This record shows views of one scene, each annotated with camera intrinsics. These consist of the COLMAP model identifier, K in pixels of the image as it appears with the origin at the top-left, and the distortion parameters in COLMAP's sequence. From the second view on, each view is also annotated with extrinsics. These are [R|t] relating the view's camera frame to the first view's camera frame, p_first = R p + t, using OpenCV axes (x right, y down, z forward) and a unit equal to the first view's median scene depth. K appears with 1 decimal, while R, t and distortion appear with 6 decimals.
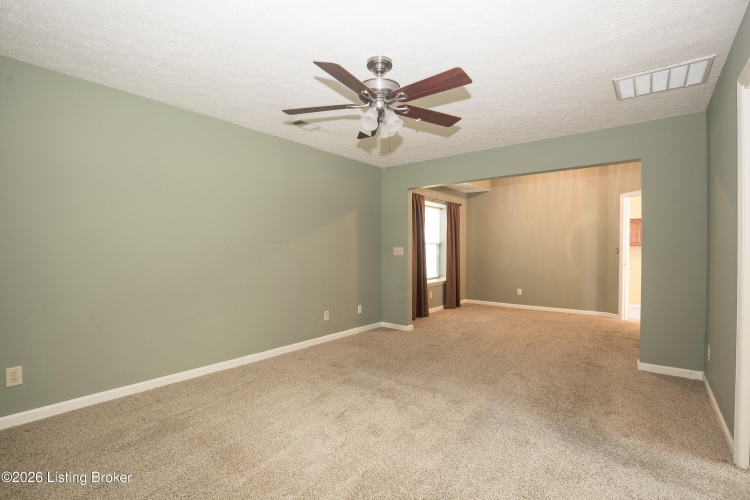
lens RADIAL K [[348.7, 0, 374.0], [0, 348.7, 252.7], [0, 0, 1]] dist [-0.024941, 0.000349]
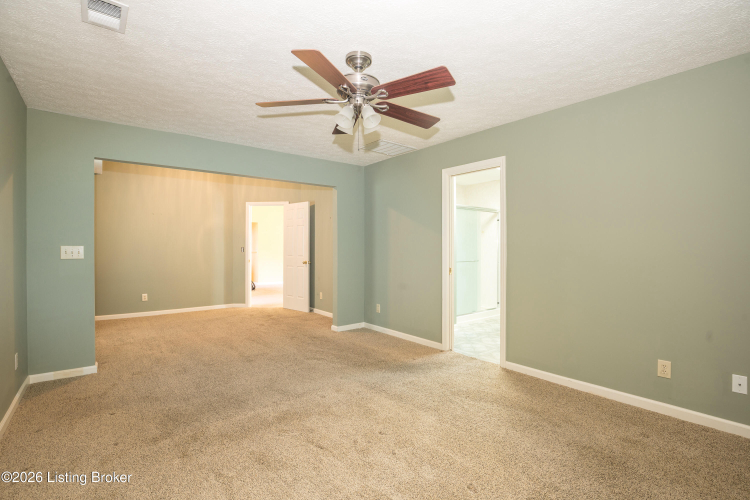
lens RADIAL K [[348.7, 0, 374.0], [0, 348.7, 252.7], [0, 0, 1]] dist [-0.024941, 0.000349]
pose [[0.237403, -0.011520, 0.971343, -0.543955], [0.013118, 0.999877, 0.008652, -0.001607], [-0.971323, 0.010688, 0.237525, 0.442643]]
